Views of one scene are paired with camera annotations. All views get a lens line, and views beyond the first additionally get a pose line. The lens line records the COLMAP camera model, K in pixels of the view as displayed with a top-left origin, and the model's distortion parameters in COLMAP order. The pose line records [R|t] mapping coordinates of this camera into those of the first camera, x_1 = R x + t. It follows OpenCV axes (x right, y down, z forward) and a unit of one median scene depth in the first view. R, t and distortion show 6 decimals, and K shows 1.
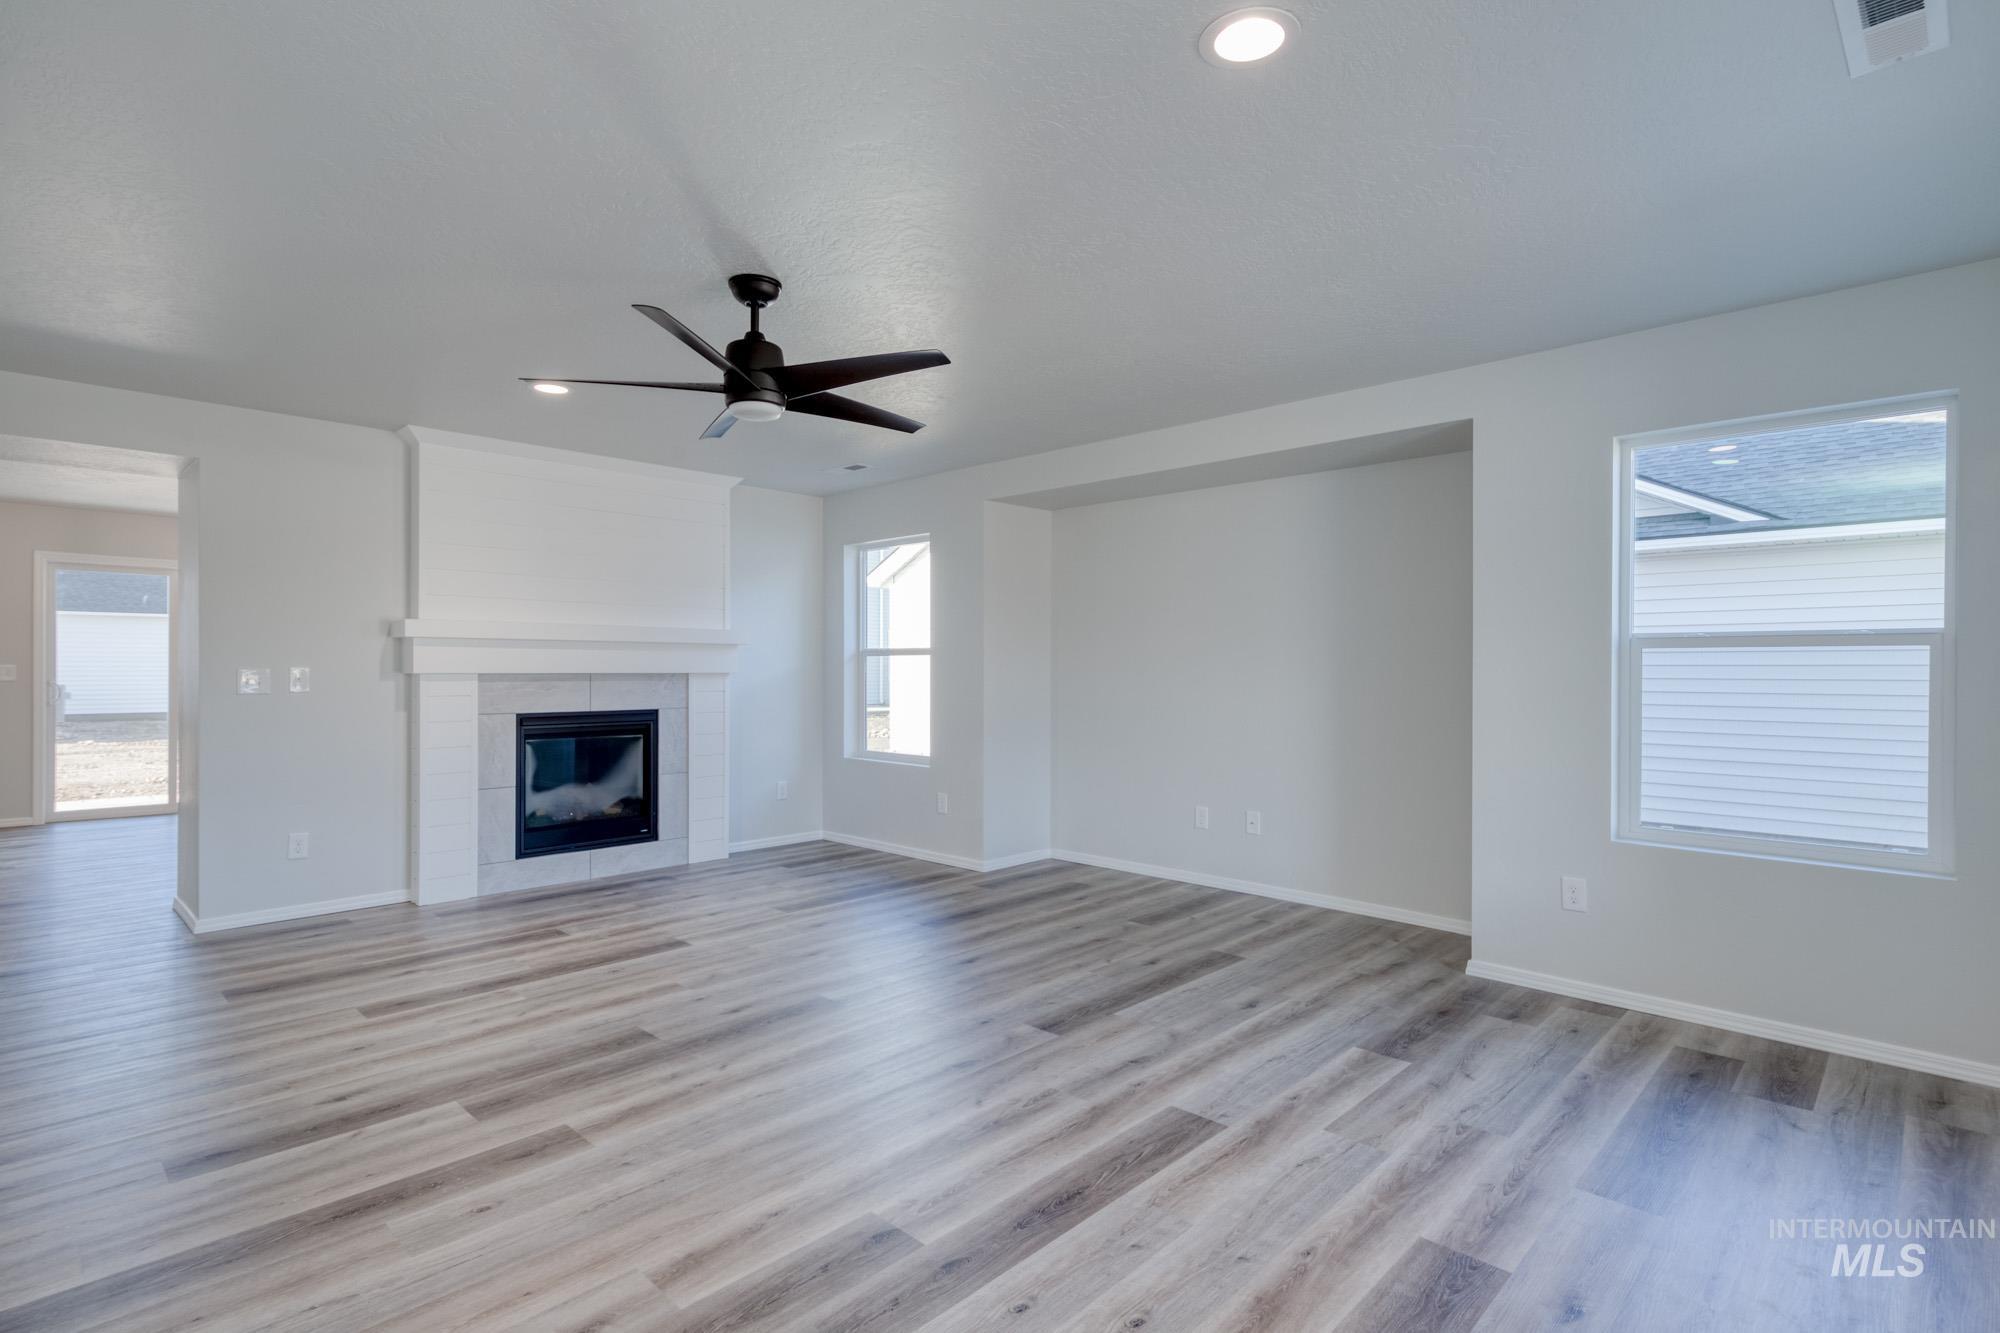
lens RADIAL K [[973.0, 0, 1003.3], [0, 973.0, 666.4], [0, 0, 1]] dist [0.013663, -0.005040]
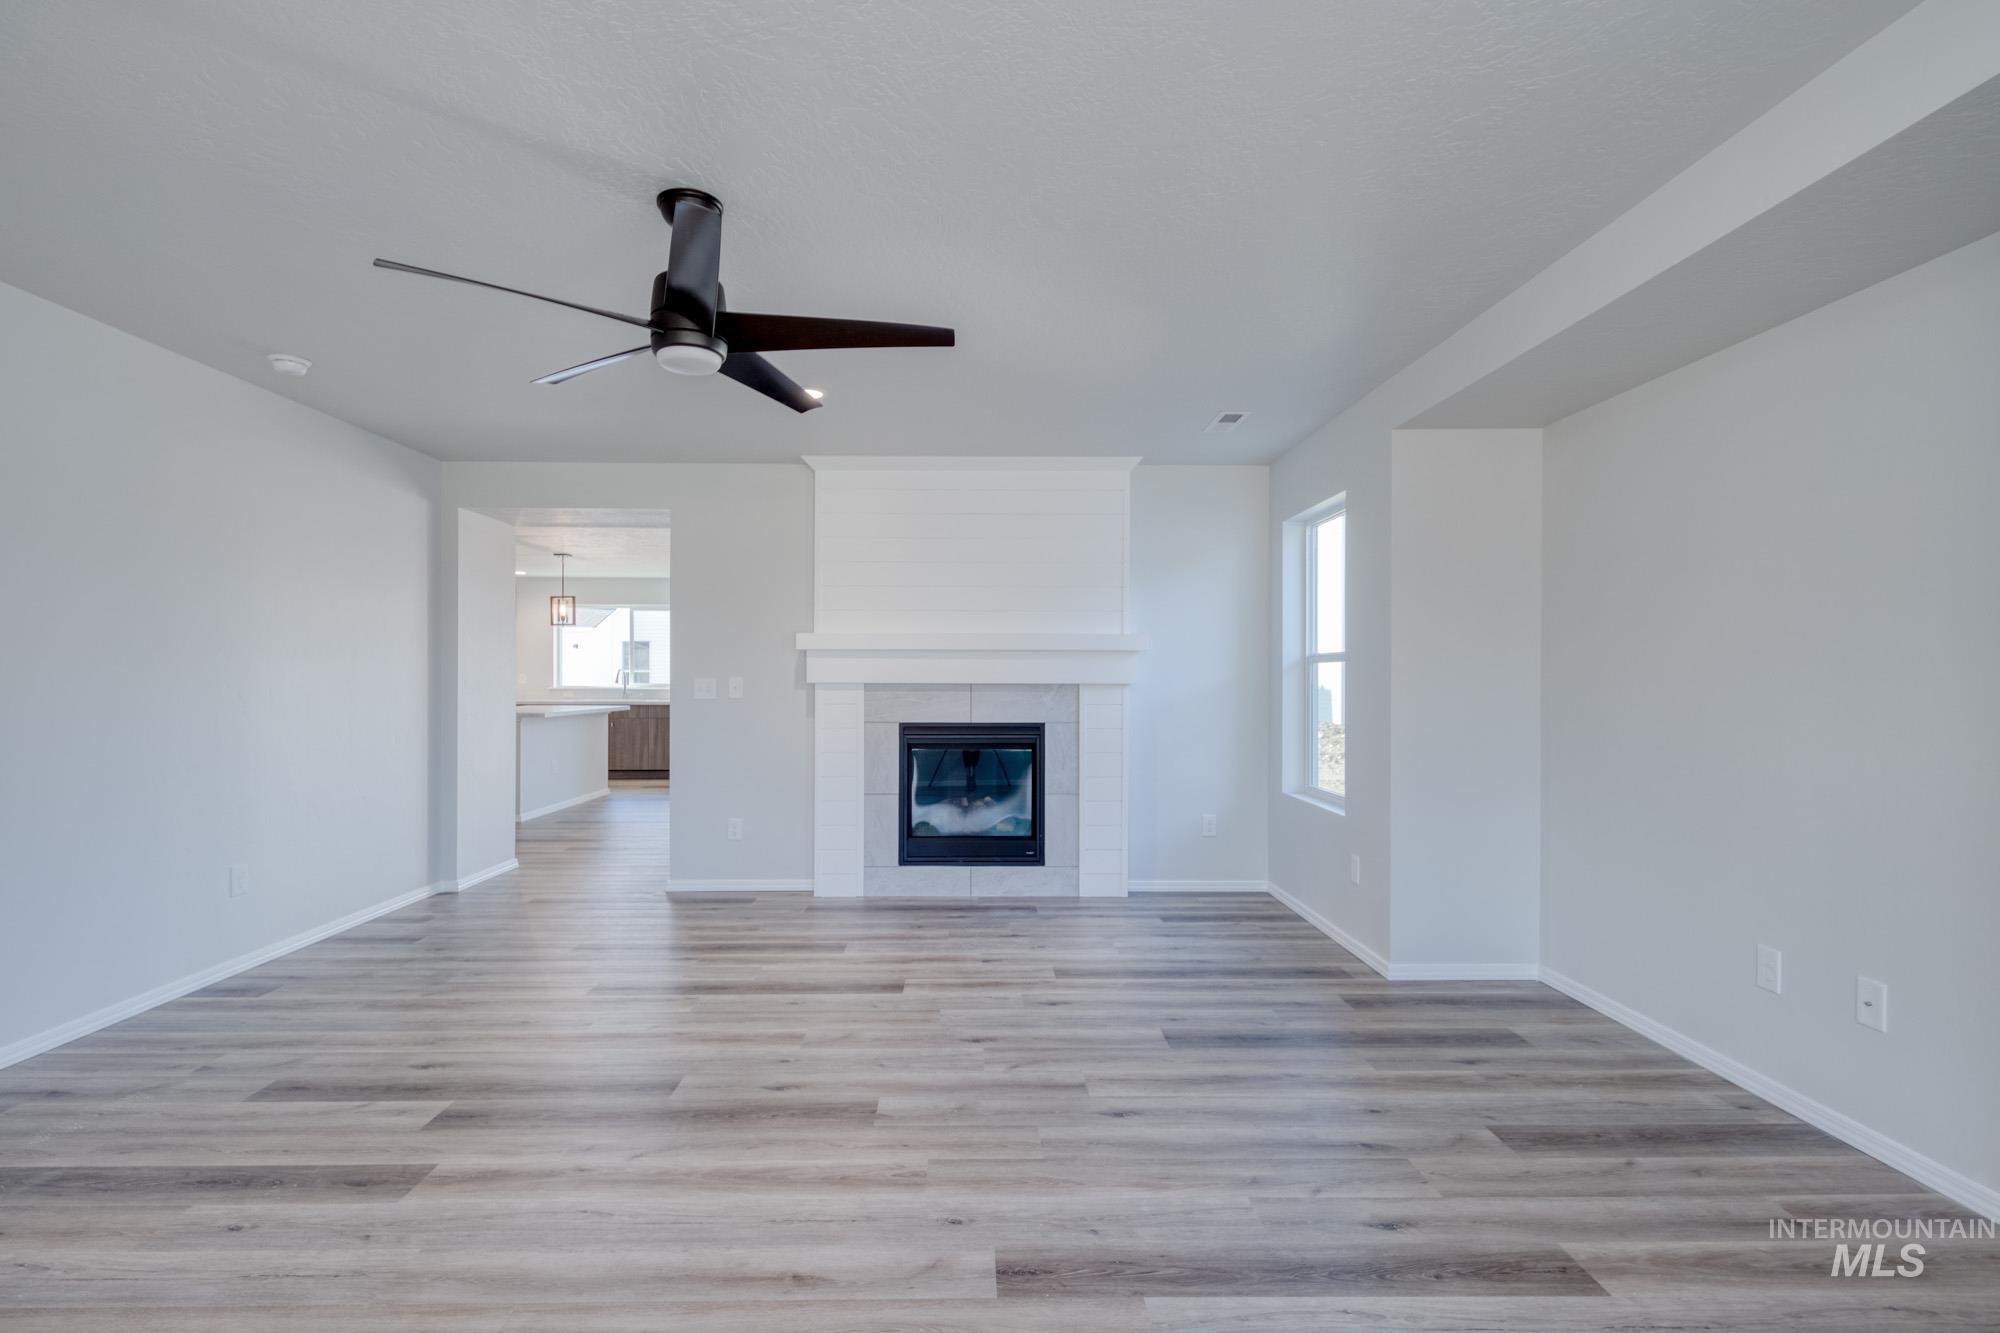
lens RADIAL K [[973.0, 0, 999.0], [0, 973.0, 676.9], [0, 0, 1]] dist [0.013663, -0.005040]
pose [[0.703540, -0.000779, -0.710655, 0.303613], [-0.000240, 0.999999, -0.001335, 0.001896], [0.710656, 0.001110, 0.703539, 0.368611]]
